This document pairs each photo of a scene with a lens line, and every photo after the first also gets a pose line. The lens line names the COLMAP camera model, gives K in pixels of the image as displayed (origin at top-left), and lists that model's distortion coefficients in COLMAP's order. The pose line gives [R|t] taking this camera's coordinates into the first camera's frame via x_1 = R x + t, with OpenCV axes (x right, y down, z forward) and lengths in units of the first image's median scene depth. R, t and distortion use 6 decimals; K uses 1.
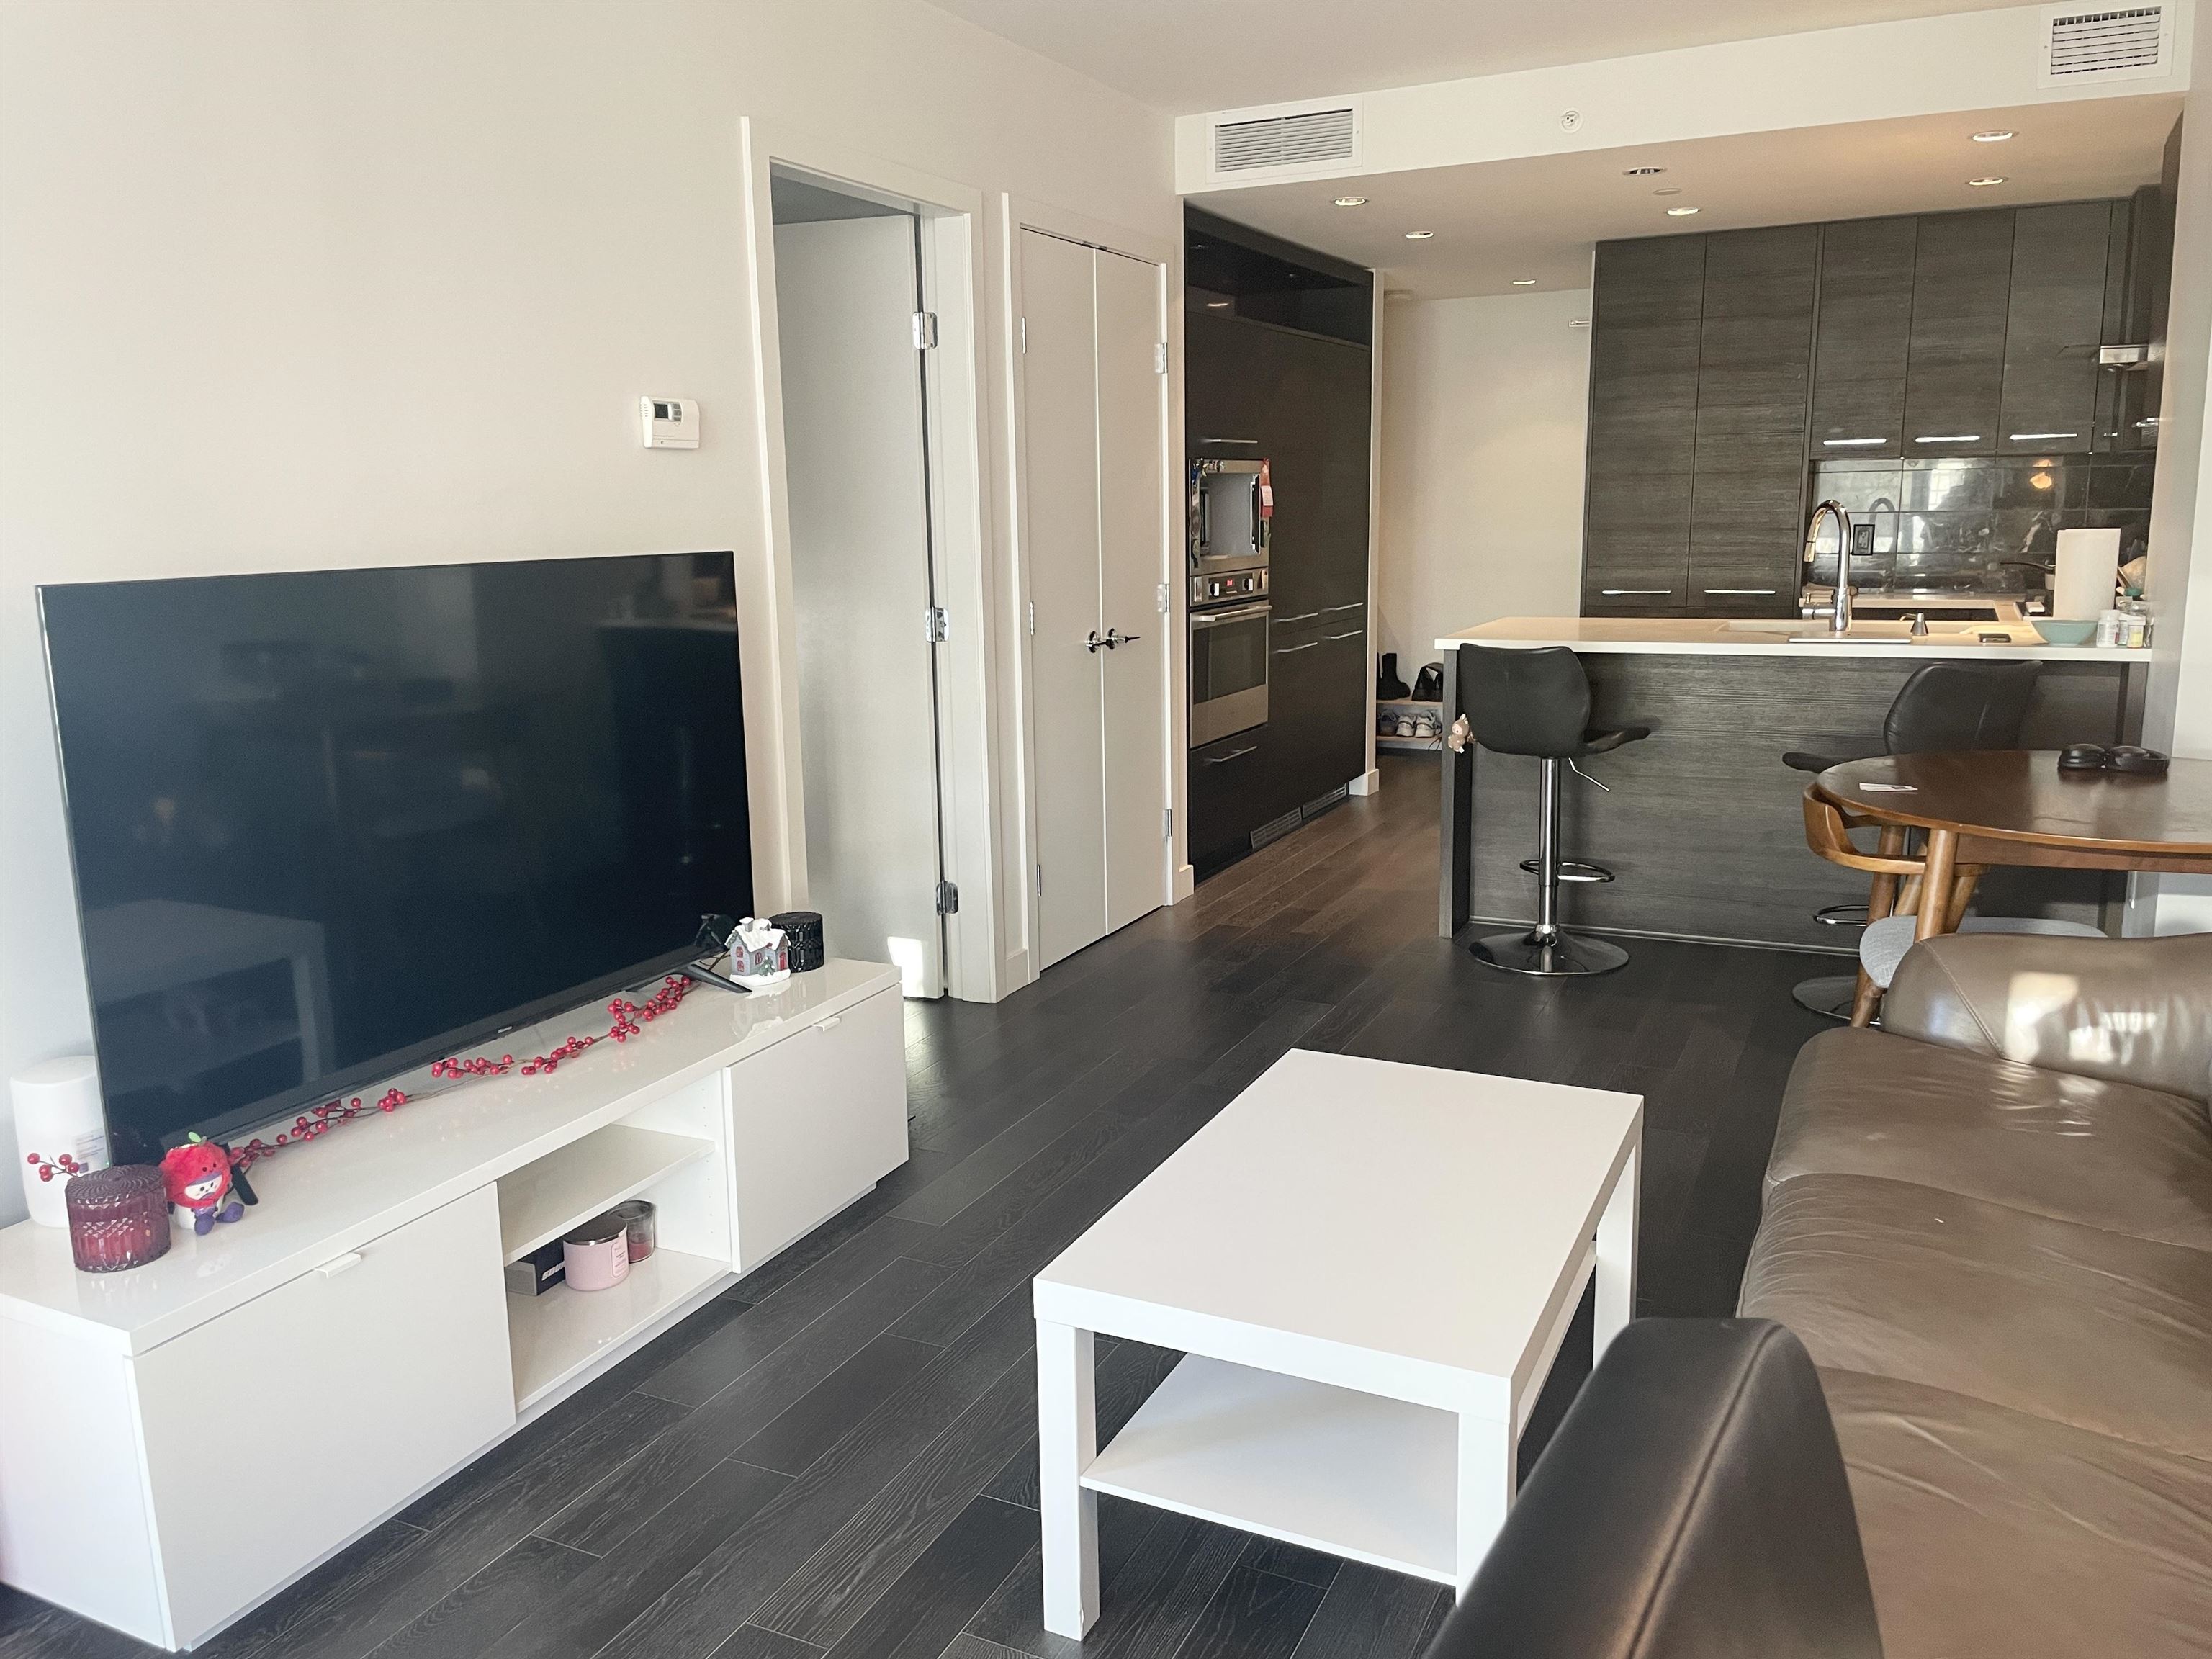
lens RADIAL K [[1680.3, 0, 1109.5], [0, 1680.3, 814.7], [0, 0, 1]] dist [0.058831, -0.000204]
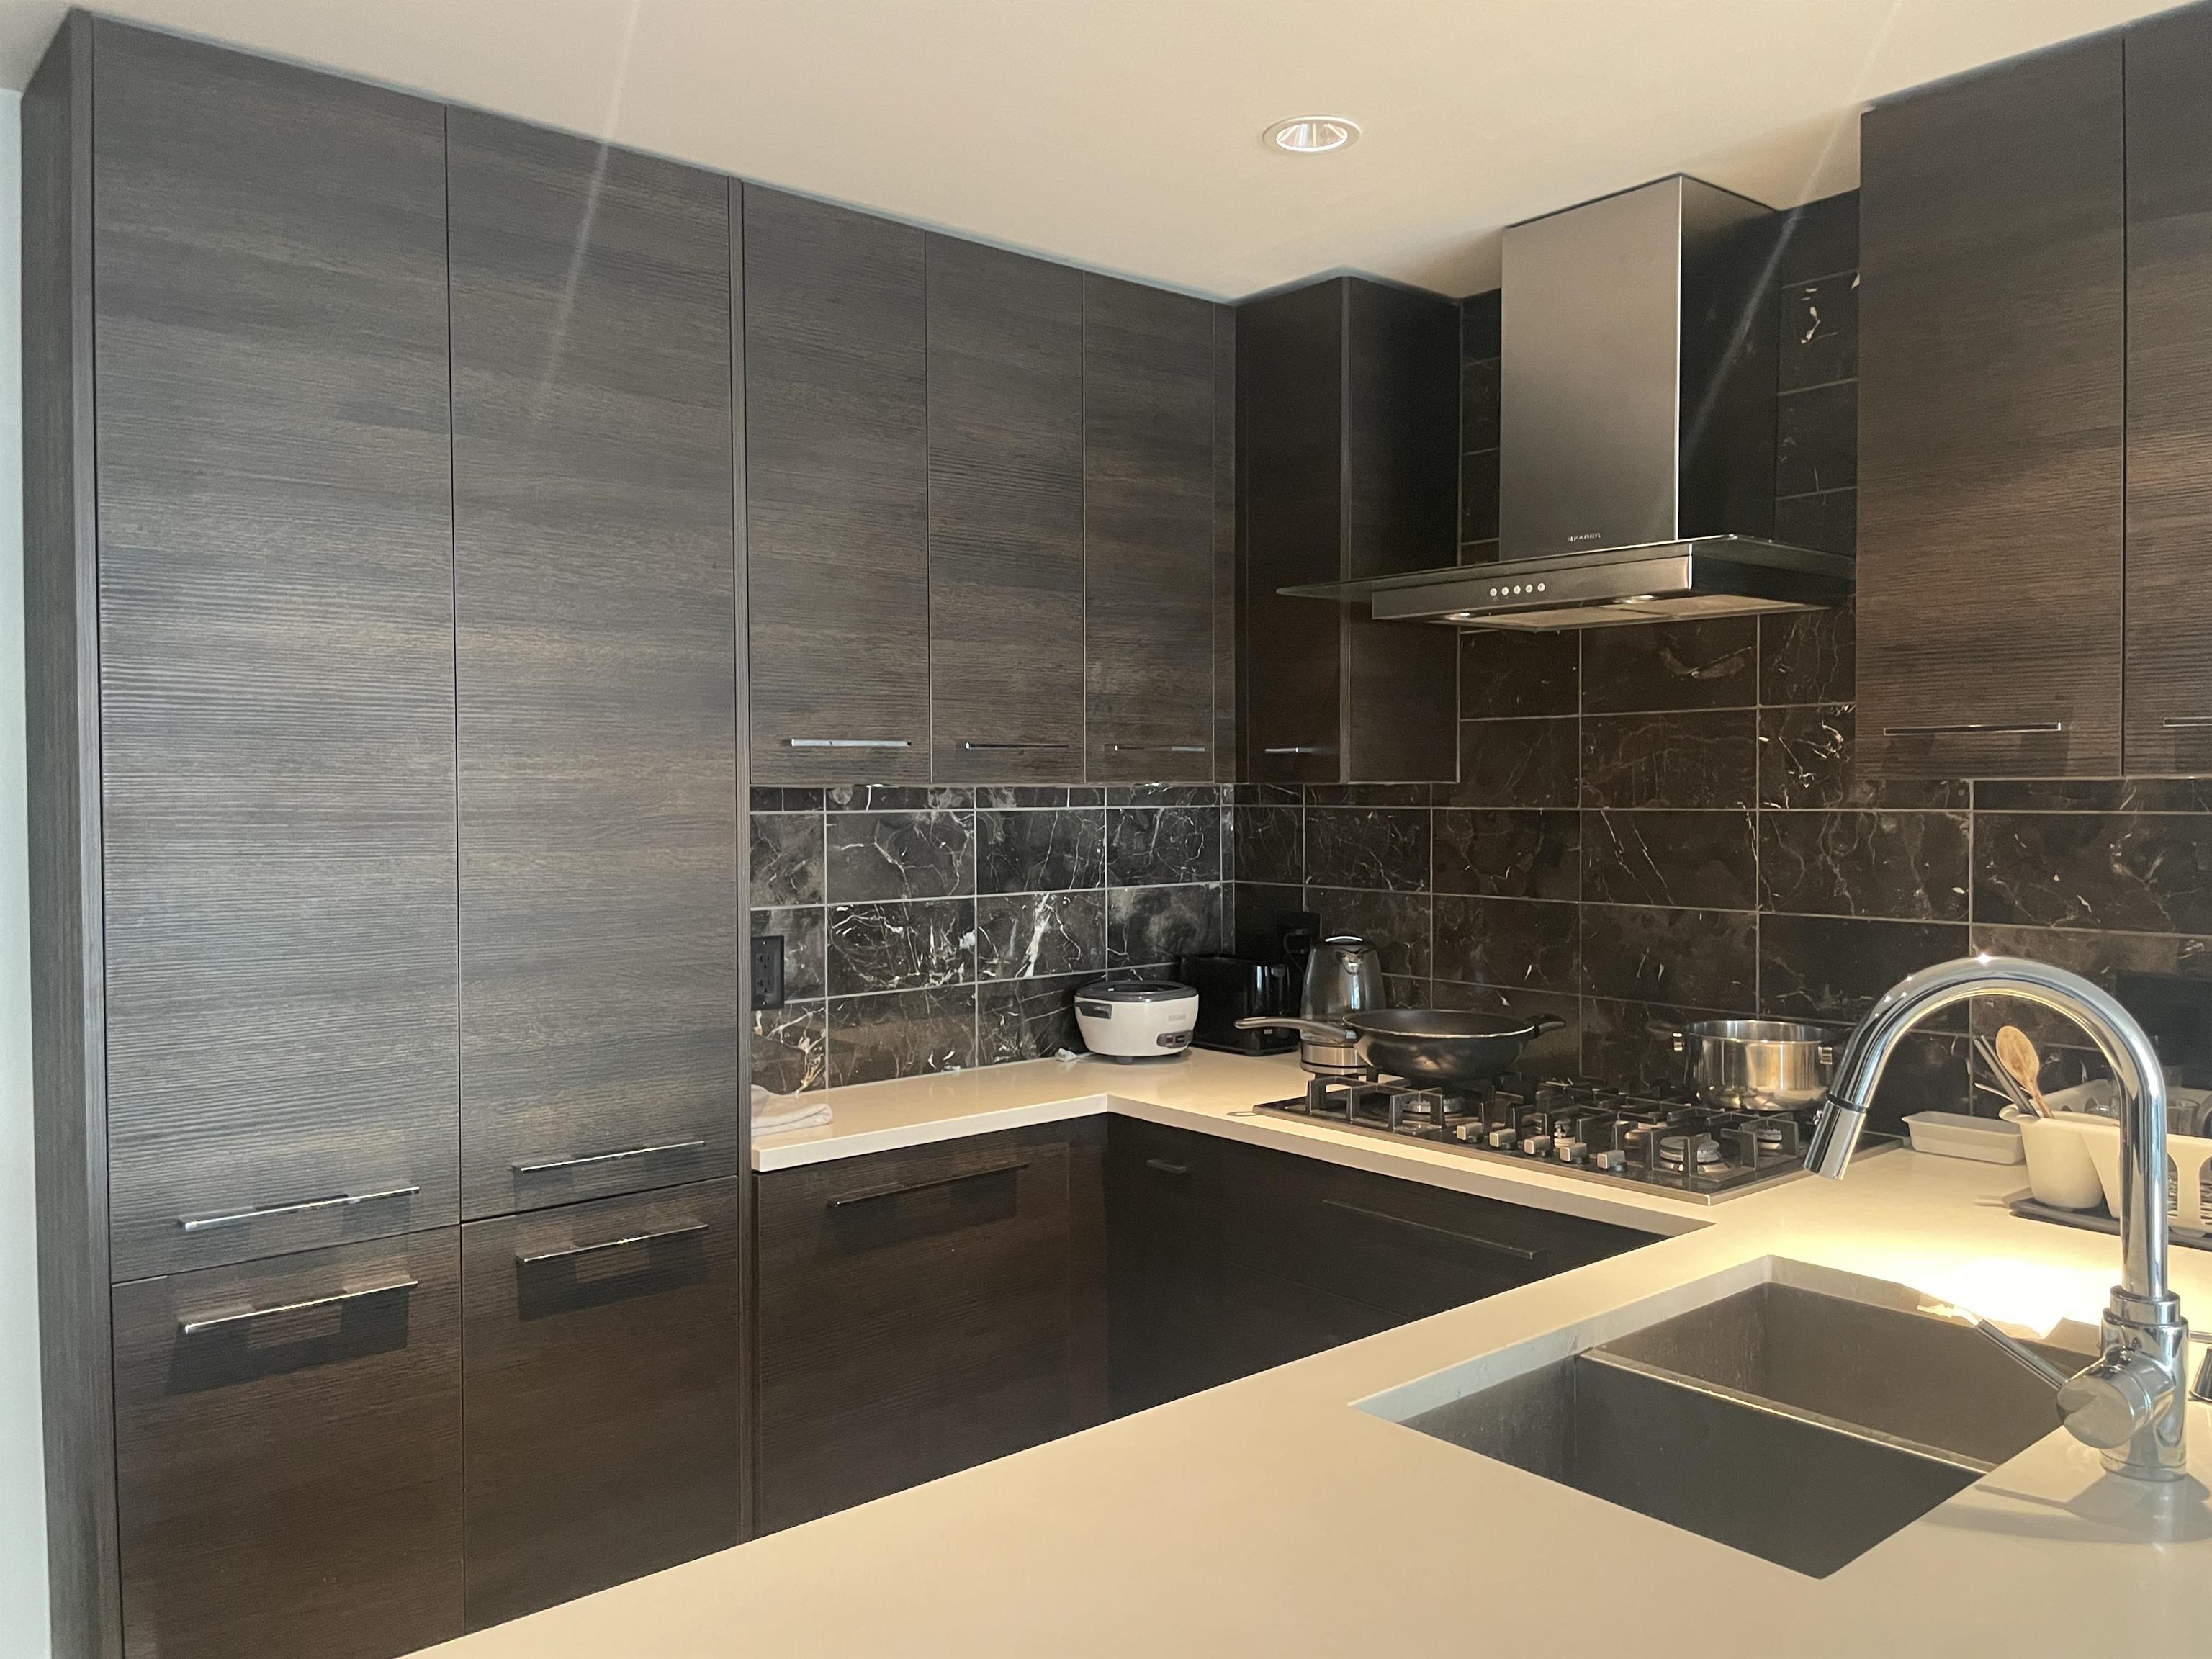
lens RADIAL K [[1680.3, 0, 1109.5], [0, 1680.3, 814.7], [0, 0, 1]] dist [0.058831, -0.000204]
pose [[0.393361, -0.004050, 0.919375, 0.096071], [0.171555, 0.982750, -0.069072, -0.159697], [-0.903236, 0.184894, 0.387270, 0.771959]]
